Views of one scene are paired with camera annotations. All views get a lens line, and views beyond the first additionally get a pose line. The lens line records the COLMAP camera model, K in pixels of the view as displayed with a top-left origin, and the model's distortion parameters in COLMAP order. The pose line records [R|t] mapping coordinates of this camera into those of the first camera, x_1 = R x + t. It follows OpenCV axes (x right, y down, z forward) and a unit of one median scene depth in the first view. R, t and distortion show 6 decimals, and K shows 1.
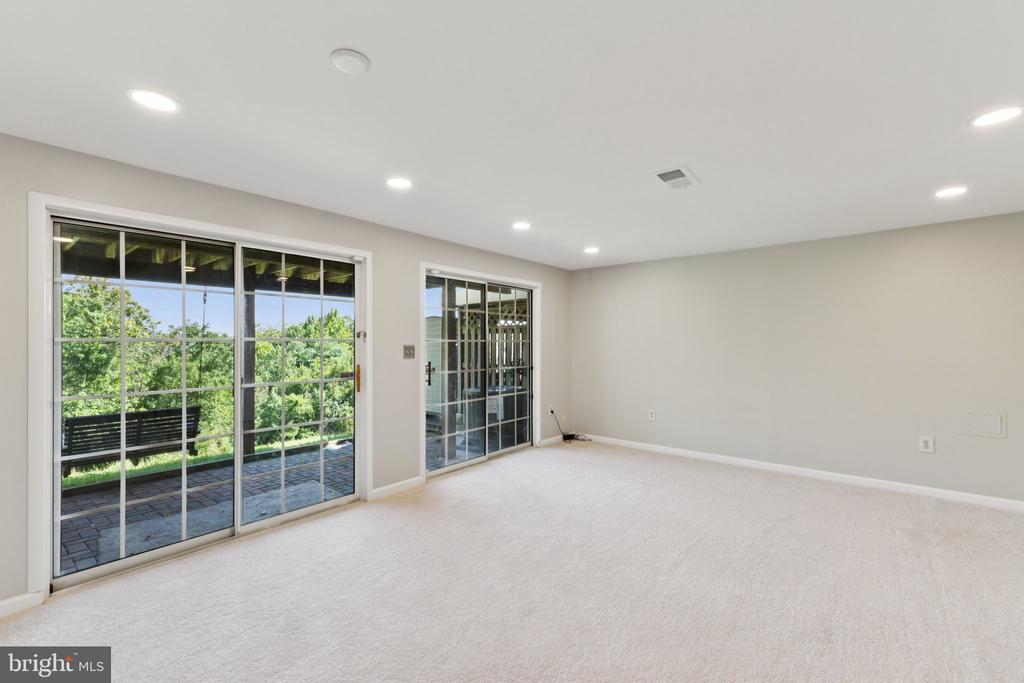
lens RADIAL K [[432.4, 0, 512.6], [0, 432.4, 341.3], [0, 0, 1]] dist [0.001119, 0.000171]
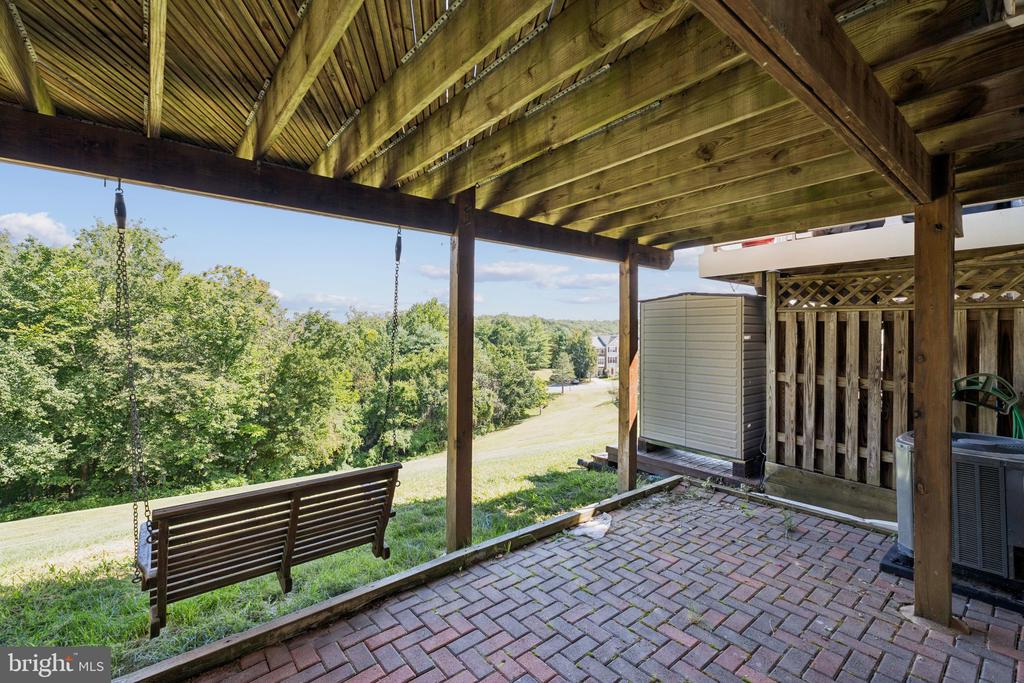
lens RADIAL K [[431.2, 0, 512.1], [0, 431.2, 332.5], [0, 0, 1]] dist [0.000476, 0.000134]
pose [[0.981109, 0.006117, -0.193358, -0.095192], [-0.004666, 0.999957, 0.007956, -0.001215], [0.193398, -0.006904, 0.981096, 0.103675]]
